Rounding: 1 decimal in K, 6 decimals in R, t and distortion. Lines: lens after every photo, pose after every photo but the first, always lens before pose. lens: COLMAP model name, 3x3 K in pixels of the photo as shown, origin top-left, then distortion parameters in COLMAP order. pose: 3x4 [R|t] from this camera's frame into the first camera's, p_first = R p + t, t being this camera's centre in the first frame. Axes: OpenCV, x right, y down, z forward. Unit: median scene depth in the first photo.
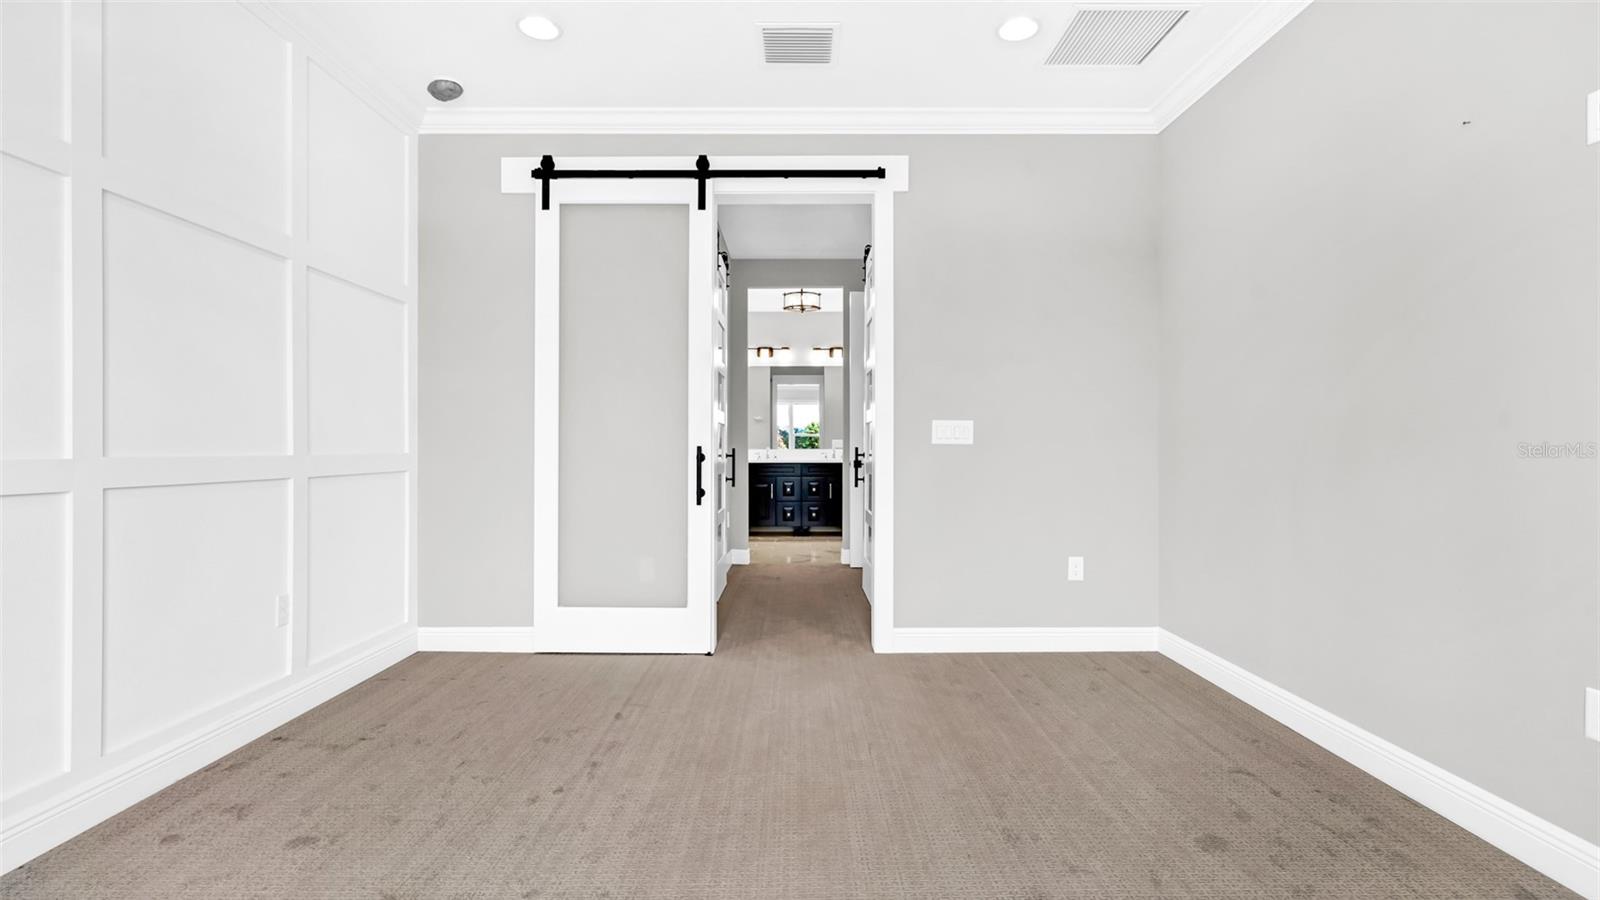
lens RADIAL K [[749.6, 0, 799.3], [0, 749.6, 447.2], [0, 0, 1]] dist [-0.000878, 0.000598]
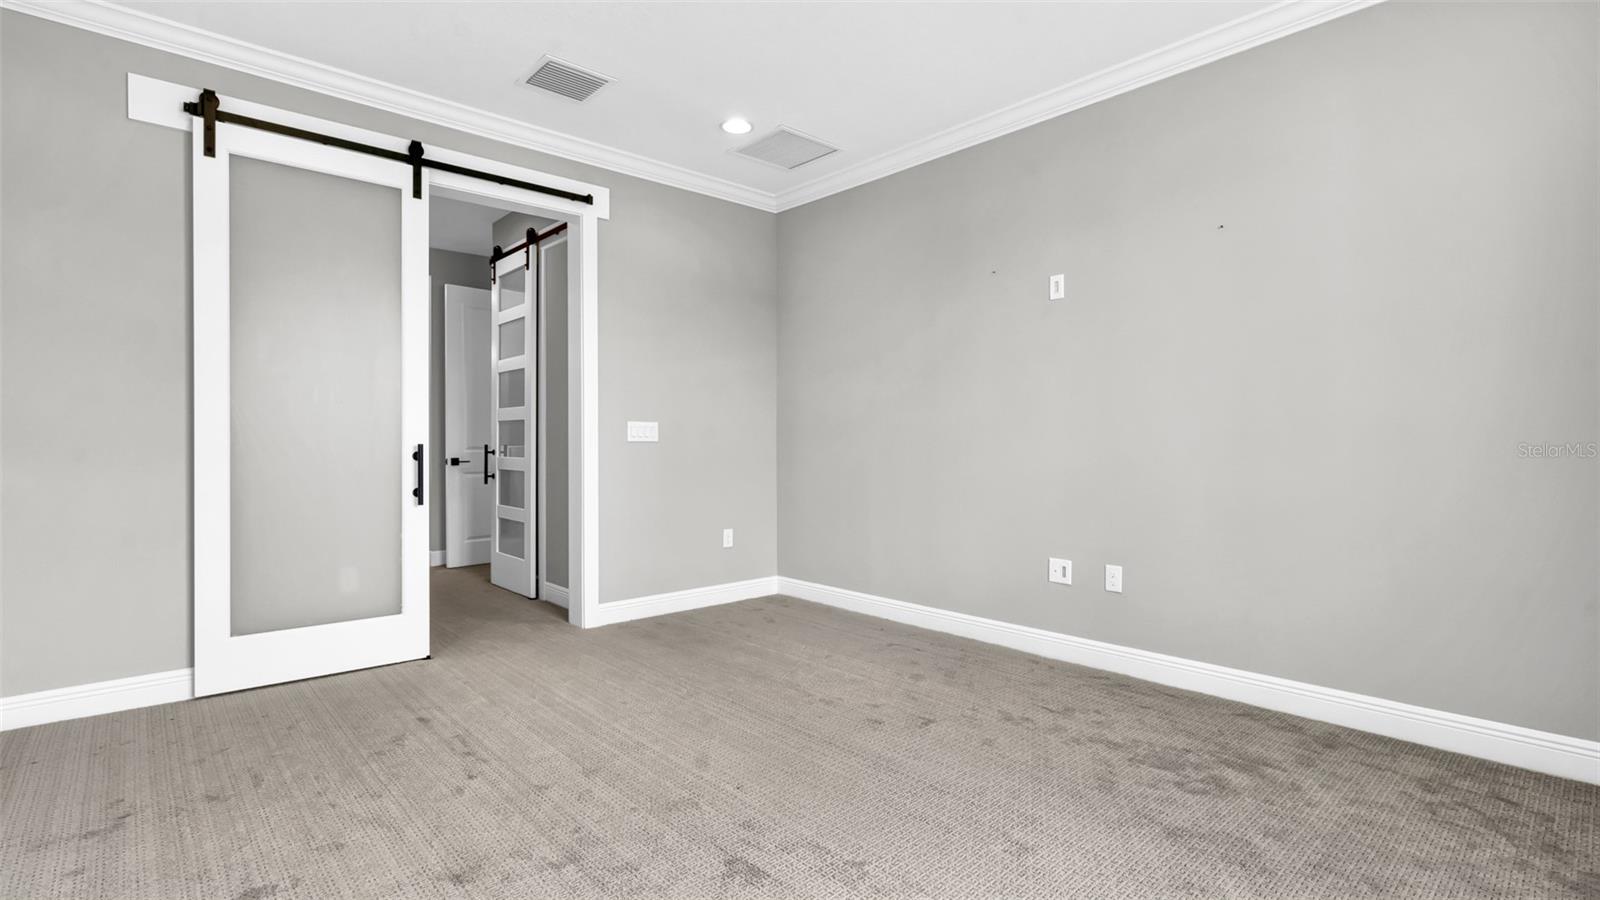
lens RADIAL K [[753.0, 0, 800.0], [0, 753.0, 450.0], [0, 0, 1]] dist [-0.003225, 0.005729]
pose [[0.743799, -0.008799, 0.668346, -0.411672], [0.002657, 0.999944, 0.010208, -0.002613], [-0.668398, -0.005817, 0.743781, -0.047732]]
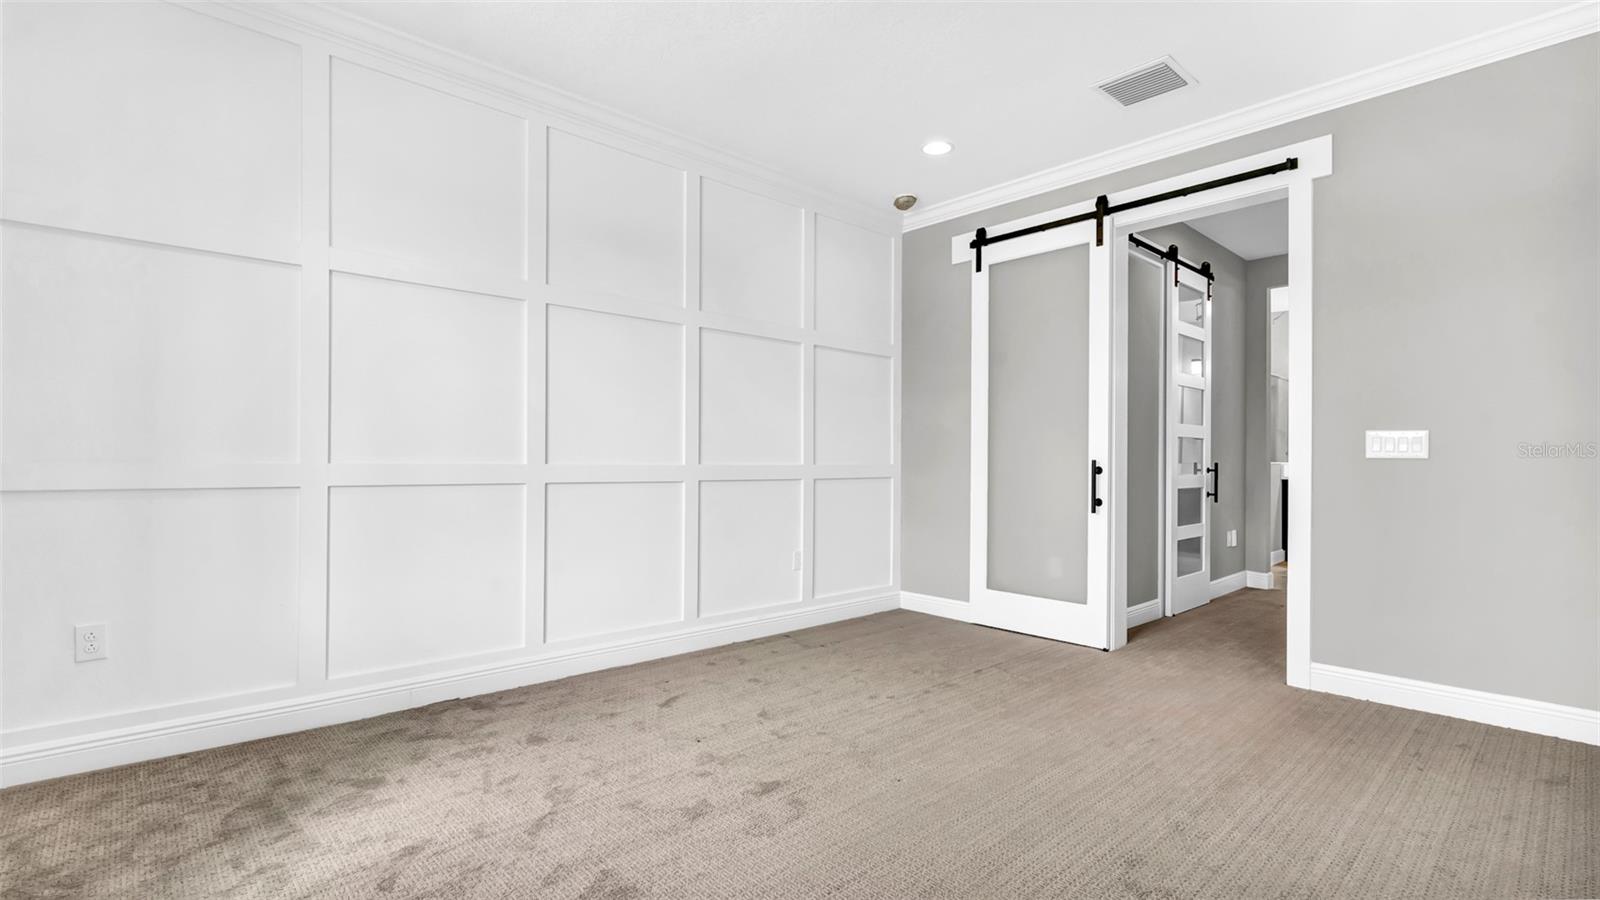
lens RADIAL K [[734.7, 0, 795.0], [0, 734.7, 458.4], [0, 0, 1]] dist [0.000819, 0.000292]
pose [[0.672293, 0.001395, -0.740284, 0.368961], [-0.003720, 0.999992, -0.001493, -0.000697], [0.740276, 0.003758, 0.672293, -0.057095]]
